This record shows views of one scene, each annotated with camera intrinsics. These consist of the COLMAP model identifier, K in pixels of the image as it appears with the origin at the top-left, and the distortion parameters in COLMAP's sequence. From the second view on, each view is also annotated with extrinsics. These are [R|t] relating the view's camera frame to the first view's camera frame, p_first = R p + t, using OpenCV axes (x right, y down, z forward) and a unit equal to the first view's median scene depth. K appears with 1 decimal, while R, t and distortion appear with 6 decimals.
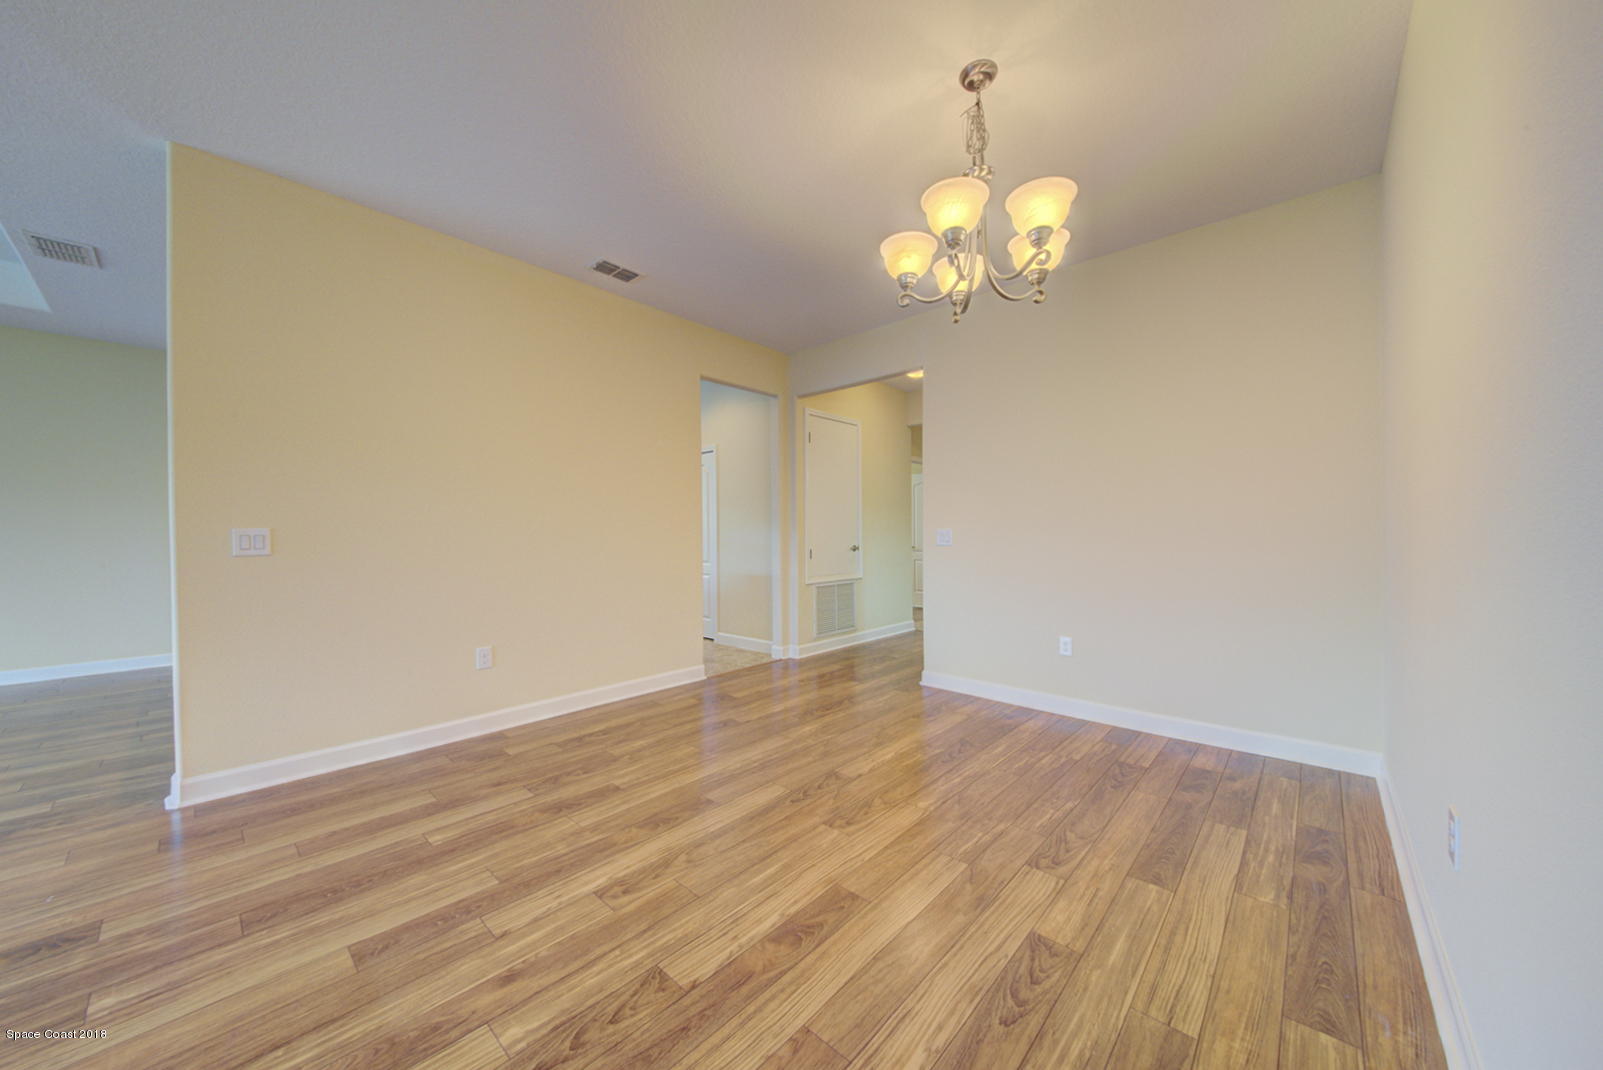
lens RADIAL K [[565.1, 0, 802.8], [0, 565.1, 529.2], [0, 0, 1]] dist [0.000736, -0.002972]
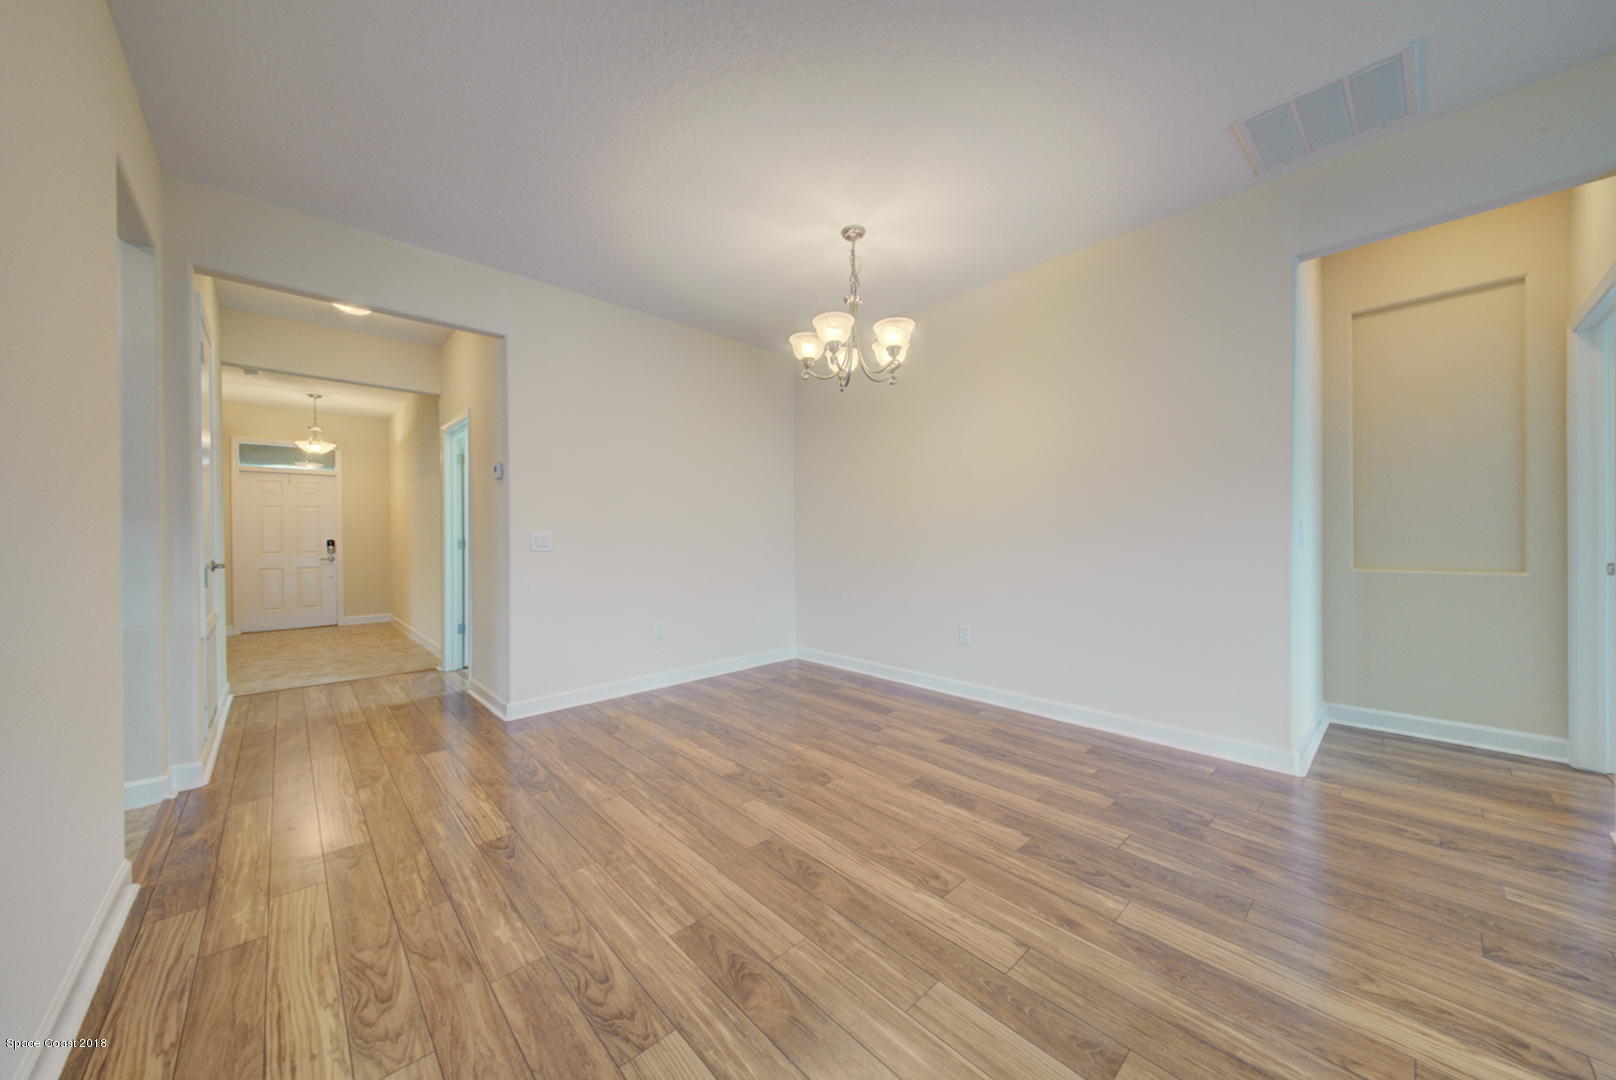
lens RADIAL K [[567.0, 0, 815.2], [0, 567.0, 535.9], [0, 0, 1]] dist [0.030968, -0.000400]
pose [[0.078795, -0.007643, 0.996862, -1.181793], [0.004791, 0.999962, 0.007288, 0.004322], [-0.996879, 0.004202, 0.078828, 0.973692]]
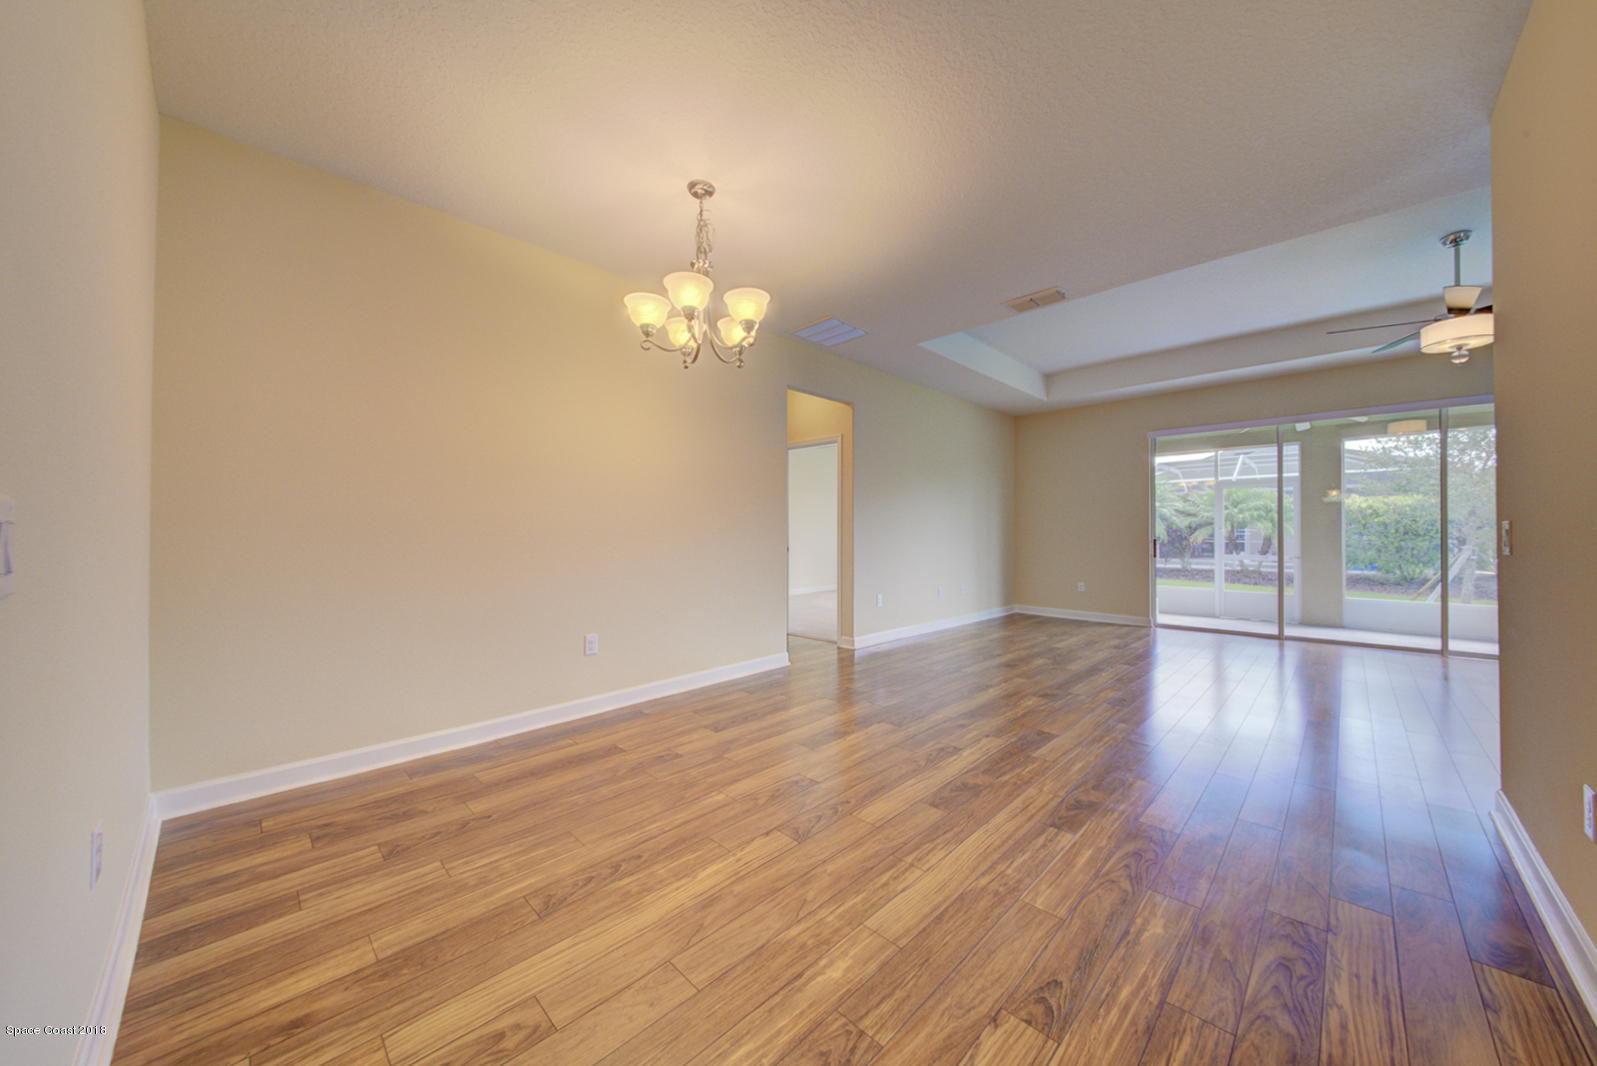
lens RADIAL K [[560.4, 0, 805.6], [0, 560.4, 528.9], [0, 0, 1]] dist [0.030968, -0.000400]
pose [[-0.999438, -0.001285, 0.033503, 0.026202], [-0.001235, 0.999998, 0.001513, 0.001209], [-0.033505, 0.001471, -0.999437, 2.269219]]
